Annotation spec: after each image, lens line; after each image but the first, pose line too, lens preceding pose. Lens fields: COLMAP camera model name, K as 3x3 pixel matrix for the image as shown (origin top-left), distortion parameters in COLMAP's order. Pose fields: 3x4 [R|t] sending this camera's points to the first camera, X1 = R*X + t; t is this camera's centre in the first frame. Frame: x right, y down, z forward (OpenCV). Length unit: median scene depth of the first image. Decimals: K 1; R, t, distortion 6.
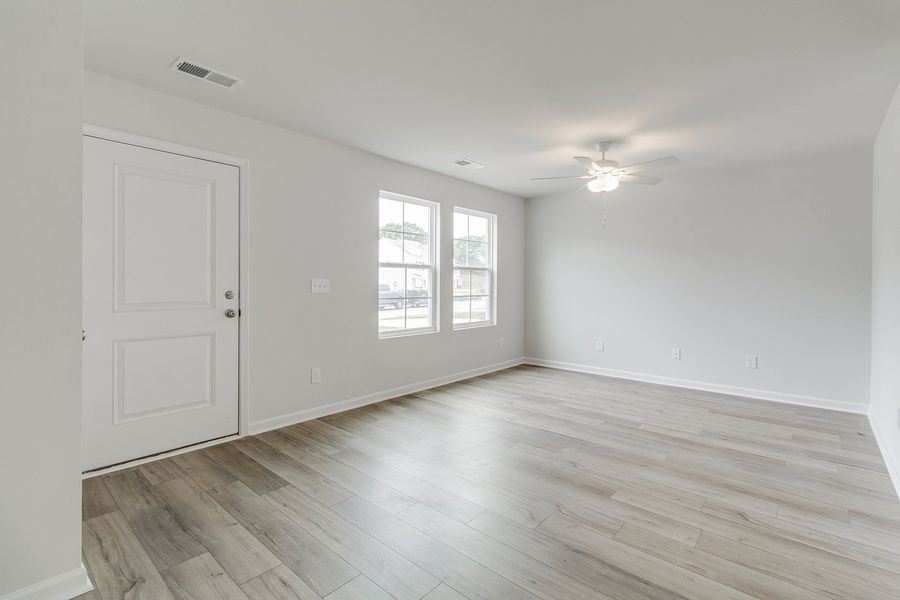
lens RADIAL K [[416.2, 0, 458.1], [0, 416.2, 287.1], [0, 0, 1]] dist [0.002696, 0.000995]
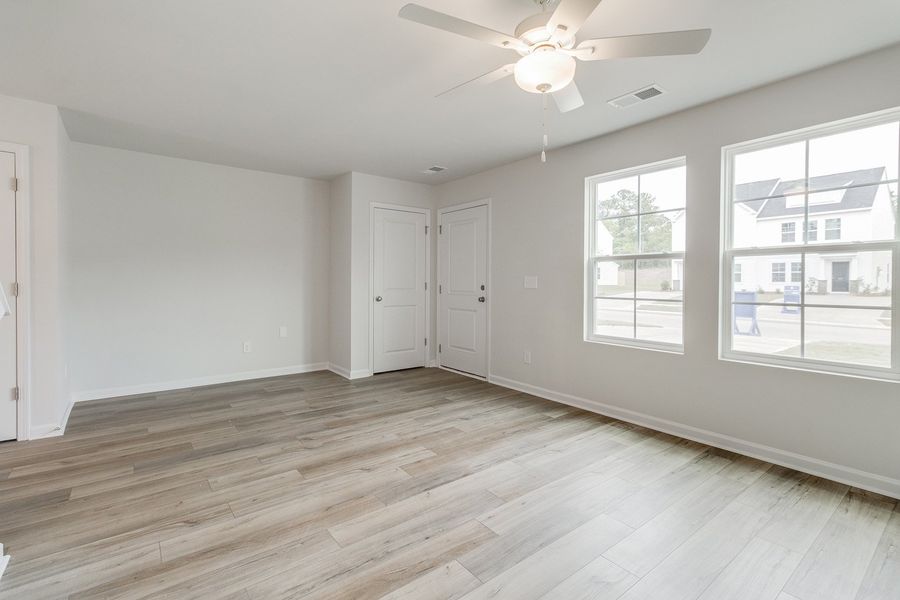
lens RADIAL K [[416.2, 0, 458.1], [0, 416.2, 287.1], [0, 0, 1]] dist [0.002696, 0.000995]
pose [[-0.183017, 0.010878, -0.983050, 1.042674], [-0.011655, 0.999845, 0.013234, -0.002726], [0.983041, 0.013879, -0.182861, 1.228156]]
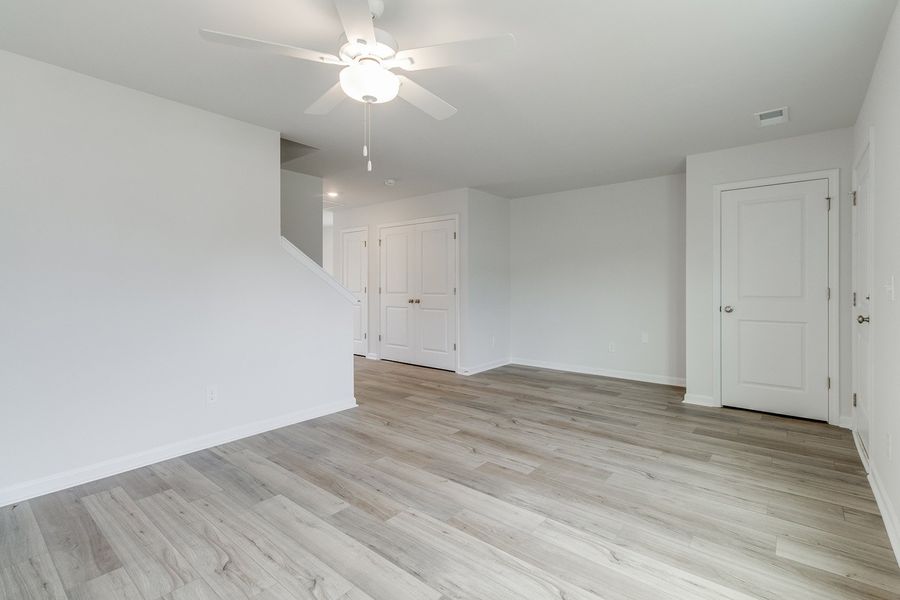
lens RADIAL K [[416.2, 0, 458.1], [0, 416.2, 287.1], [0, 0, 1]] dist [0.002696, 0.000995]
pose [[-0.999377, -0.000420, -0.035302, 0.322114], [-0.000802, 0.999941, 0.010798, -0.010309], [0.035296, 0.010820, -0.999318, 1.858651]]
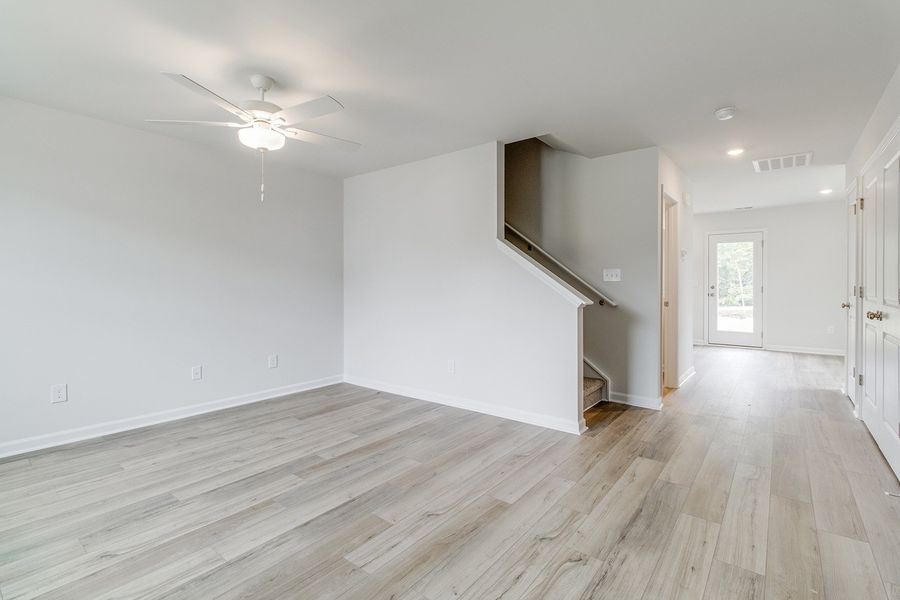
lens RADIAL K [[416.2, 0, 458.1], [0, 416.2, 287.1], [0, 0, 1]] dist [0.002696, 0.000995]
pose [[-0.058065, -0.008699, 0.998275, -0.443874], [0.007007, 0.999934, 0.009121, -0.005066], [-0.998288, 0.007525, -0.058000, 0.889092]]
